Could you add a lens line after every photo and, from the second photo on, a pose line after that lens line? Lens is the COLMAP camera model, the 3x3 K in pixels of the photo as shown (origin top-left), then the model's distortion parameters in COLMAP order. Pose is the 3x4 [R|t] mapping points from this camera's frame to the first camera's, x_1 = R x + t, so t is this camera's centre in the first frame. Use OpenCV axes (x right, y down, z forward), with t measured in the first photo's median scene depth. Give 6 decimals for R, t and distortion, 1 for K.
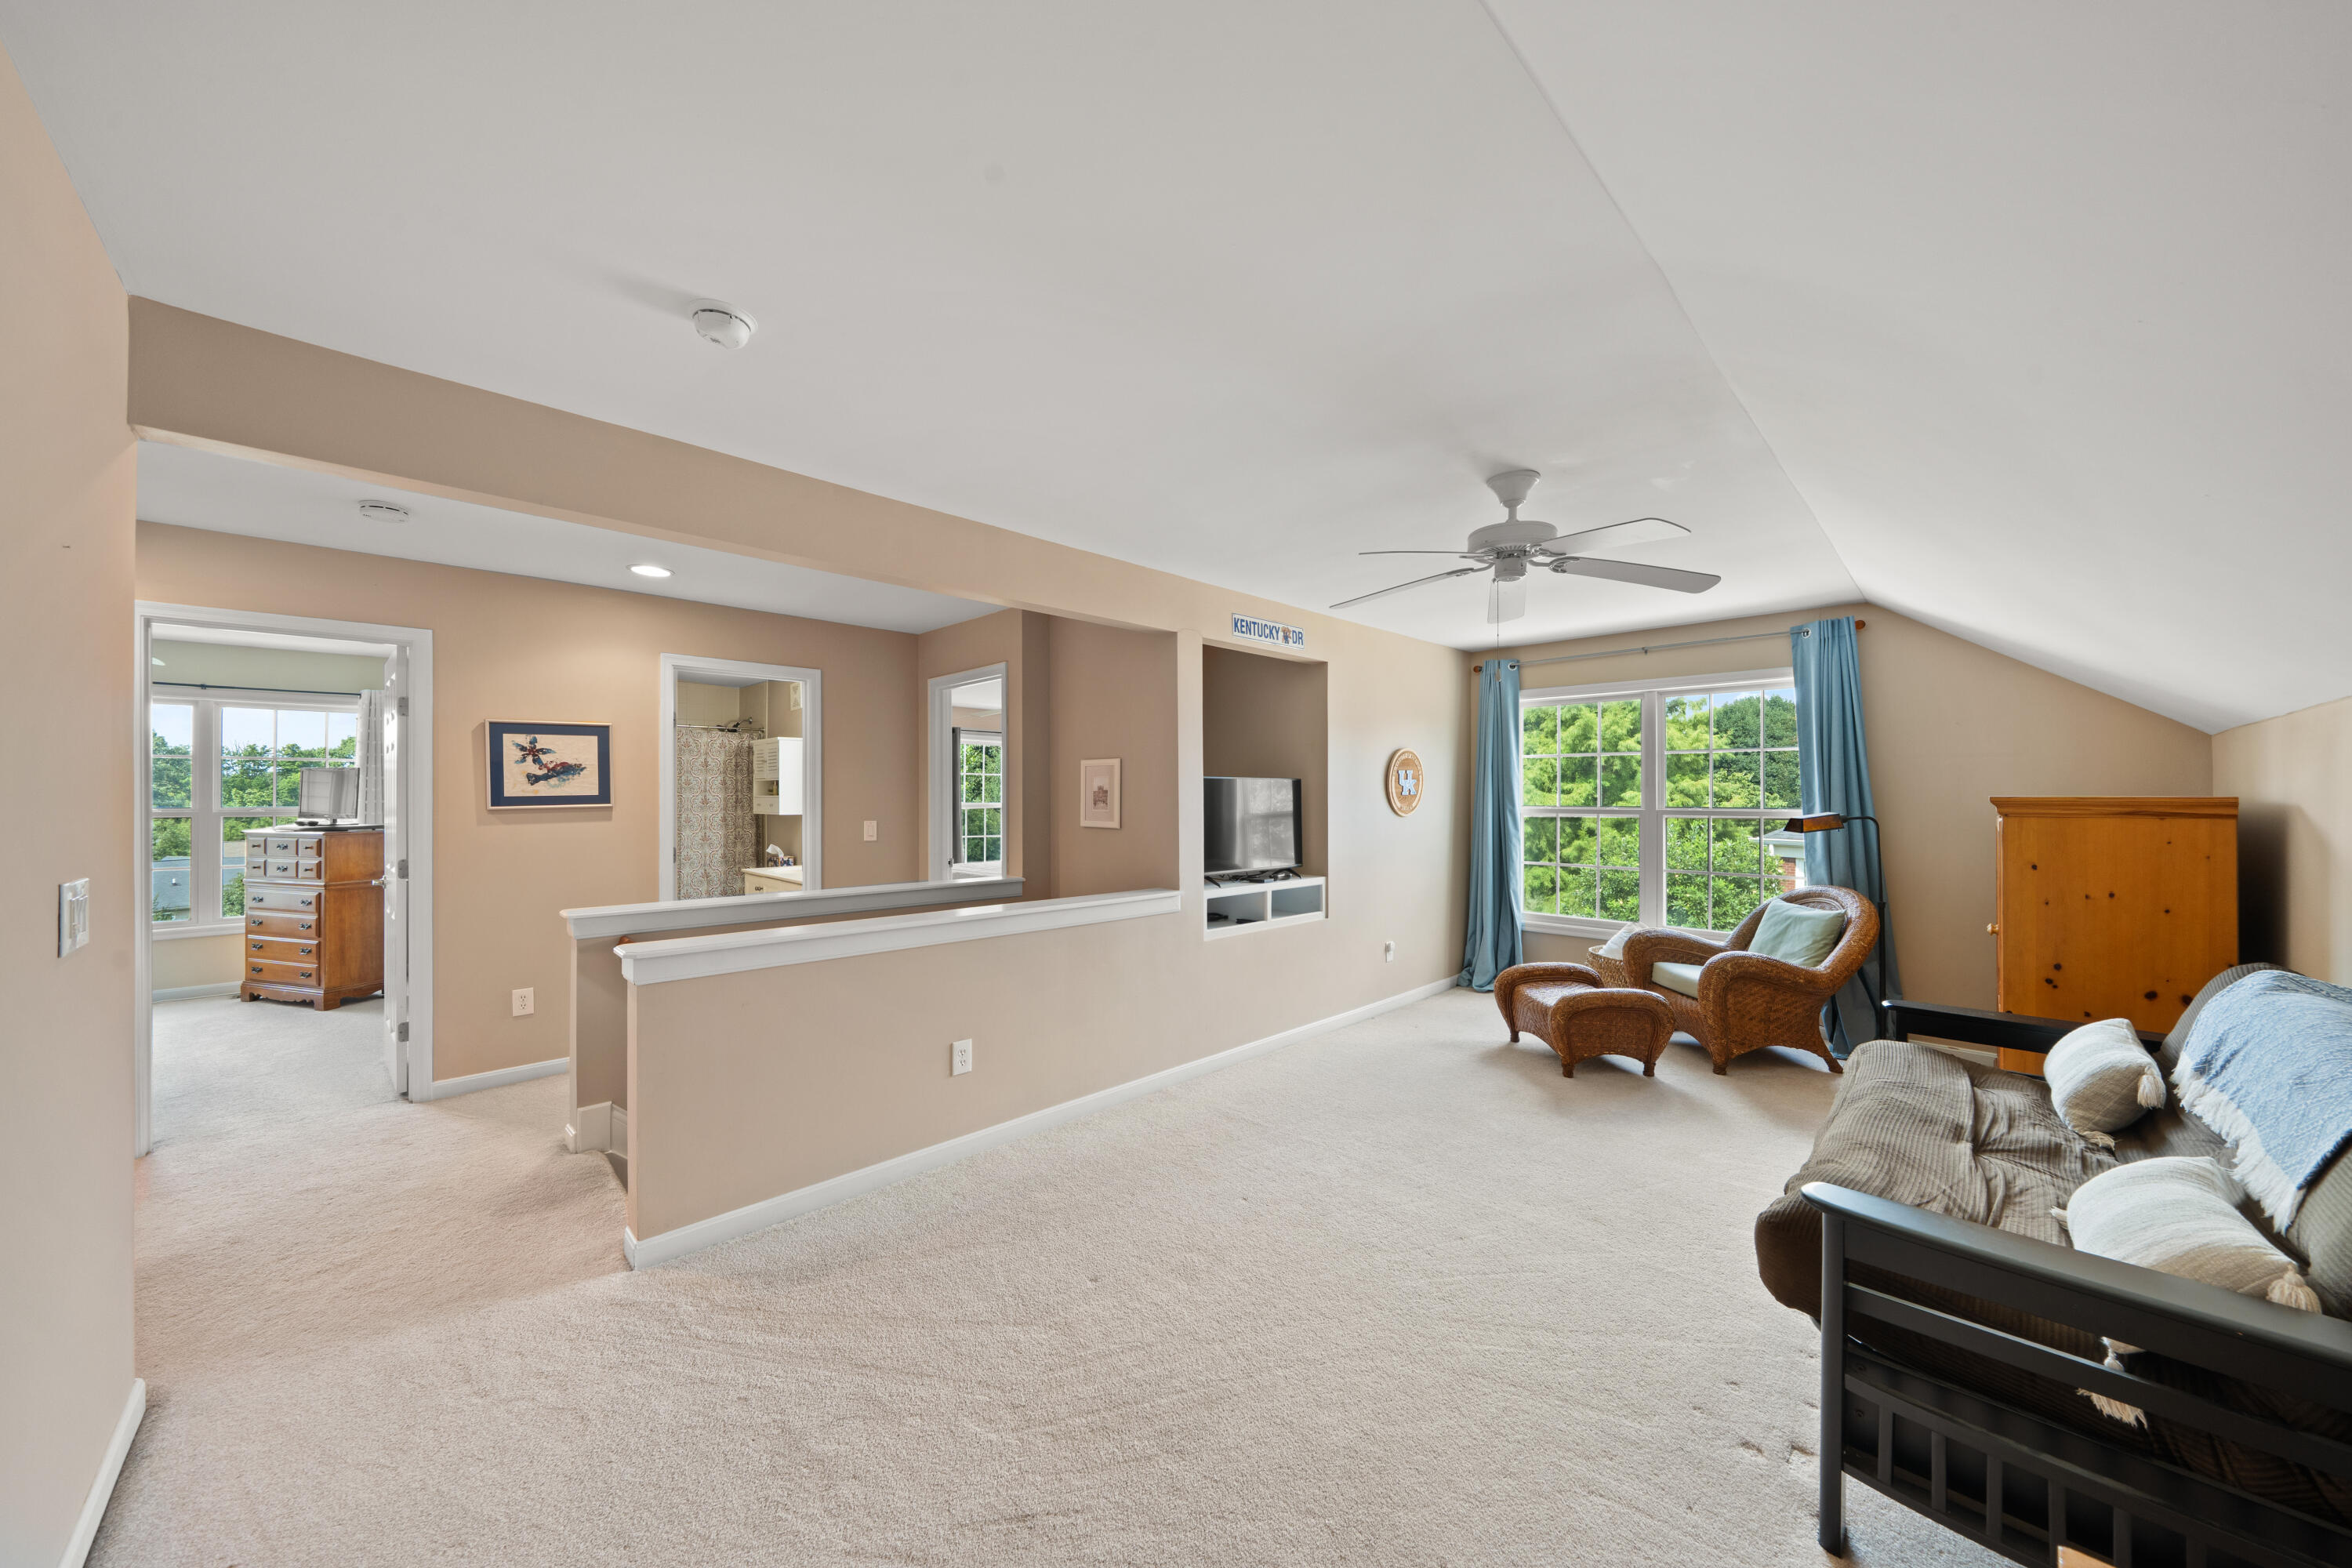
lens RADIAL K [[826.8, 0, 1168.2], [0, 826.8, 792.4], [0, 0, 1]] dist [-0.004689, -0.000158]
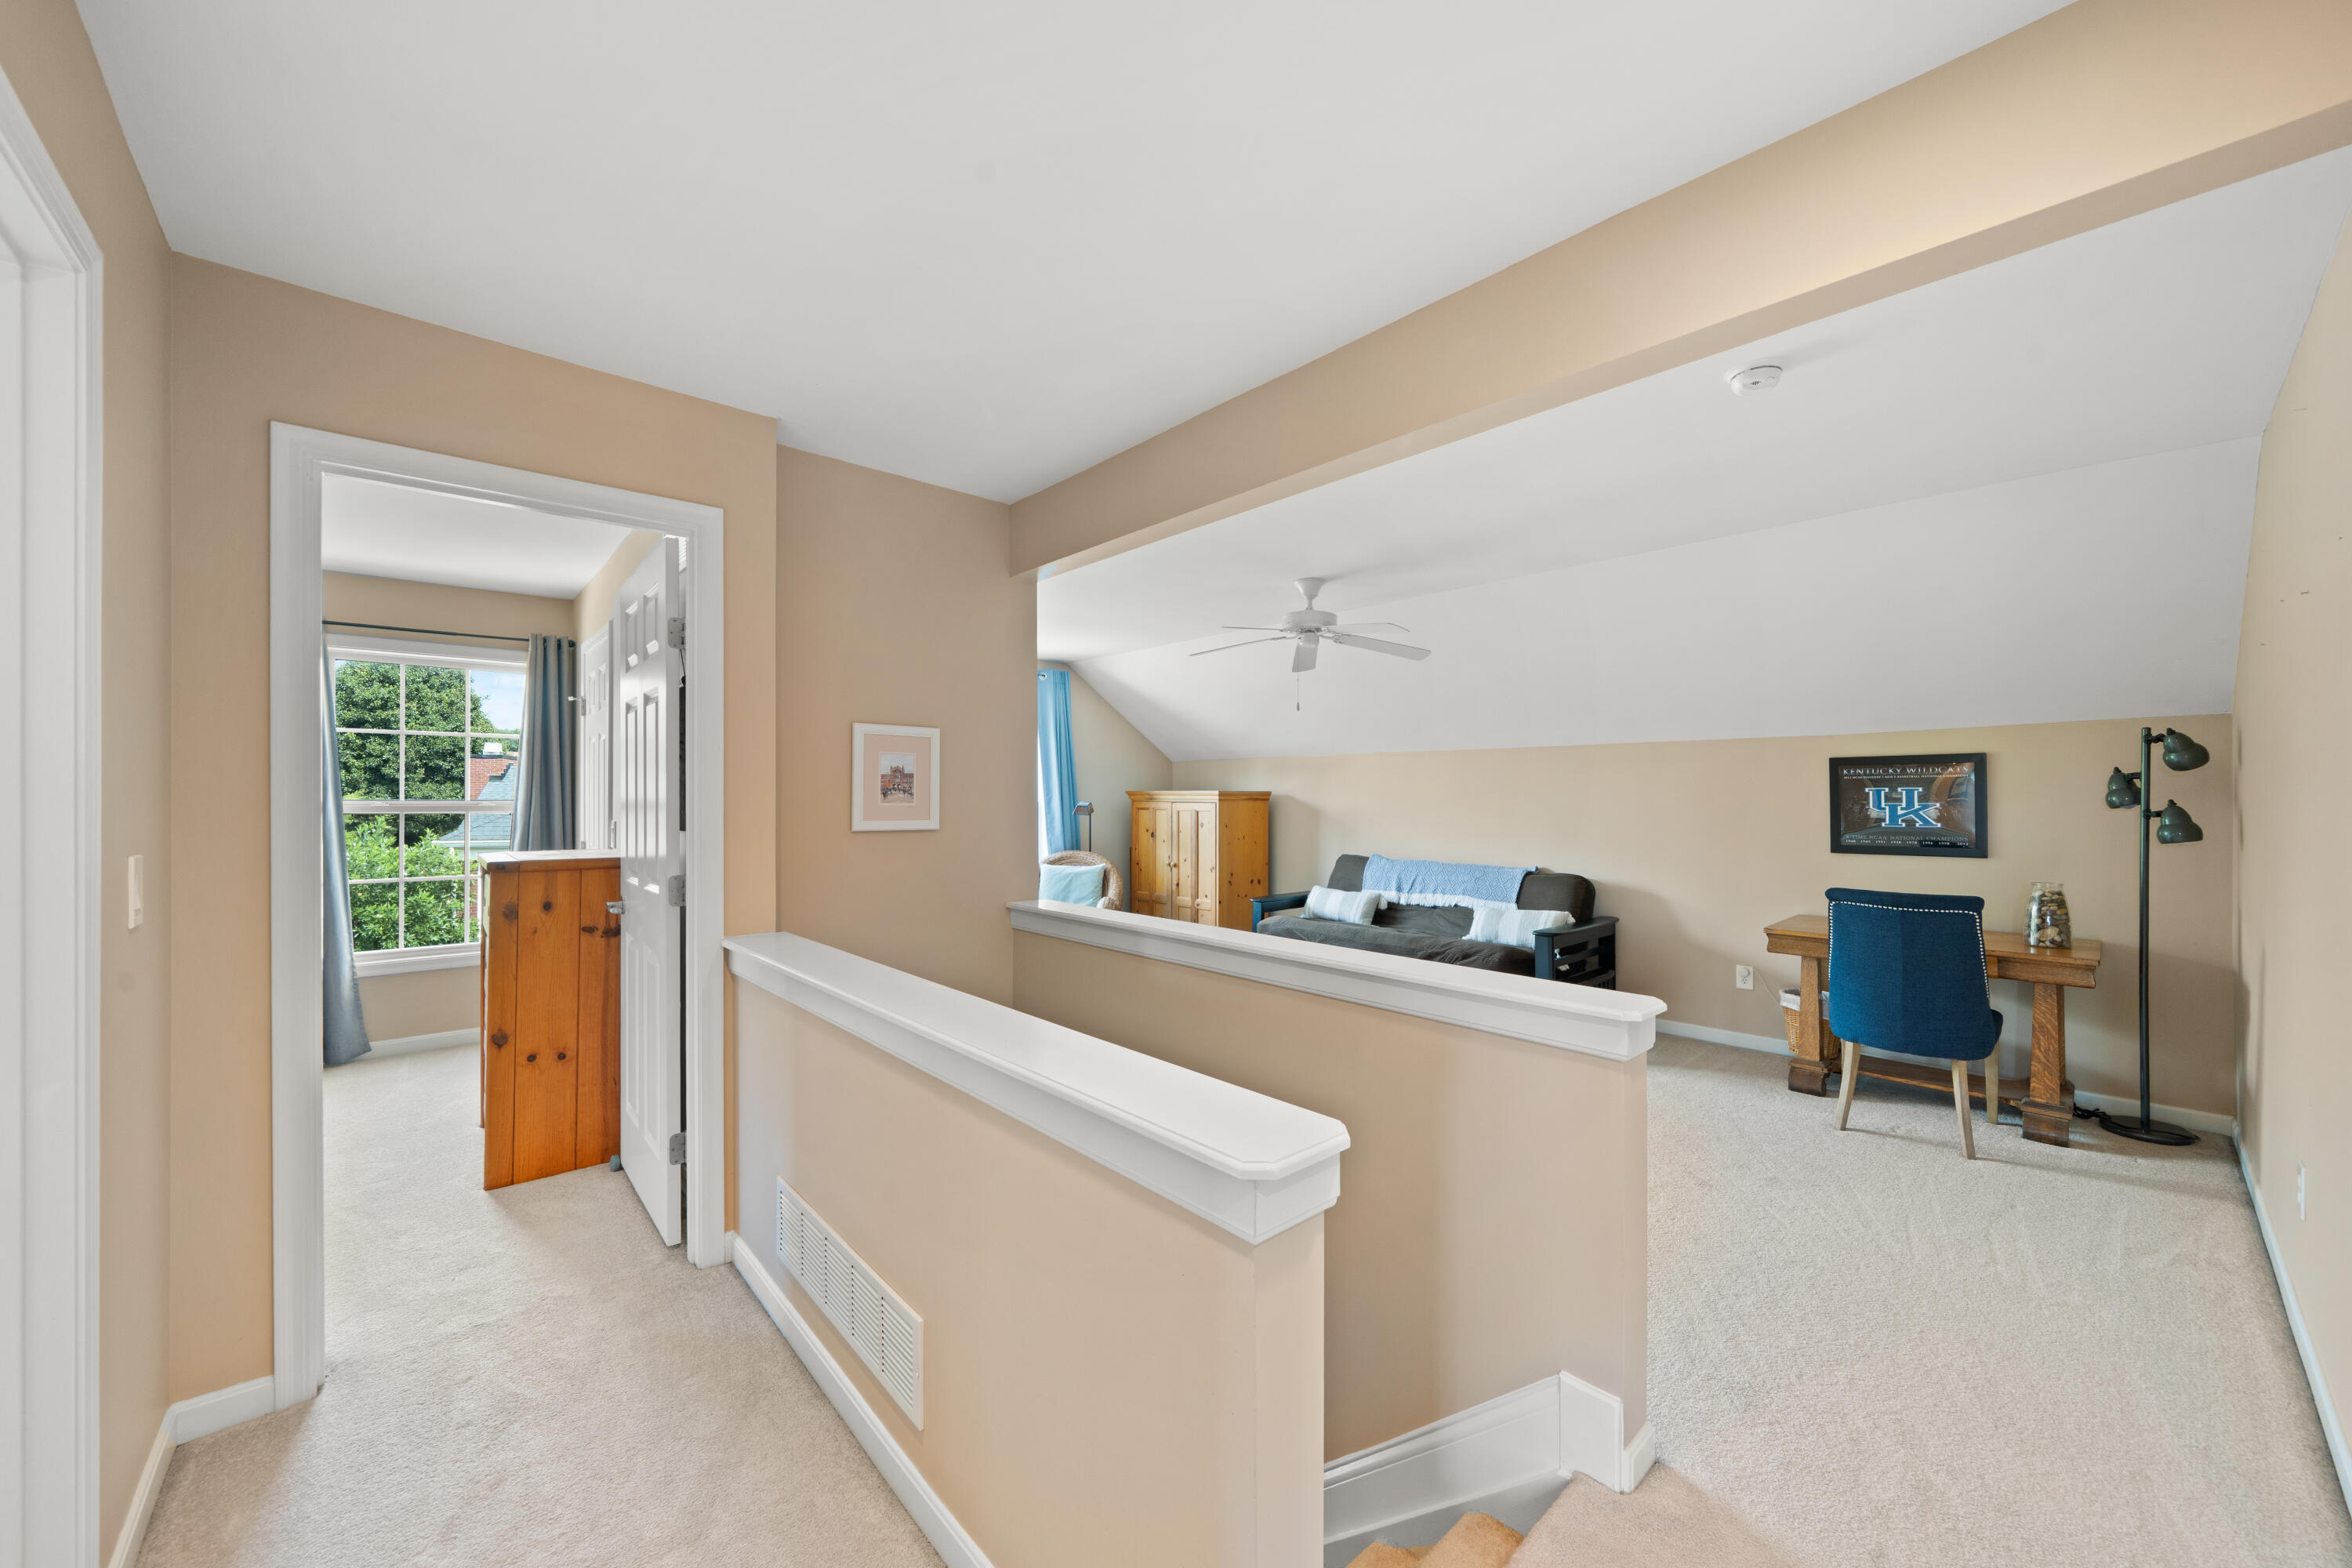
lens RADIAL K [[865.1, 0, 1171.7], [0, 865.1, 793.6], [0, 0, 1]] dist [0.000223, 0.000001]
pose [[0.034626, 0.005269, 0.999386, -0.861837], [-0.006990, 0.999963, -0.005030, 0.017477], [-0.999376, -0.006812, 0.034662, 0.860230]]
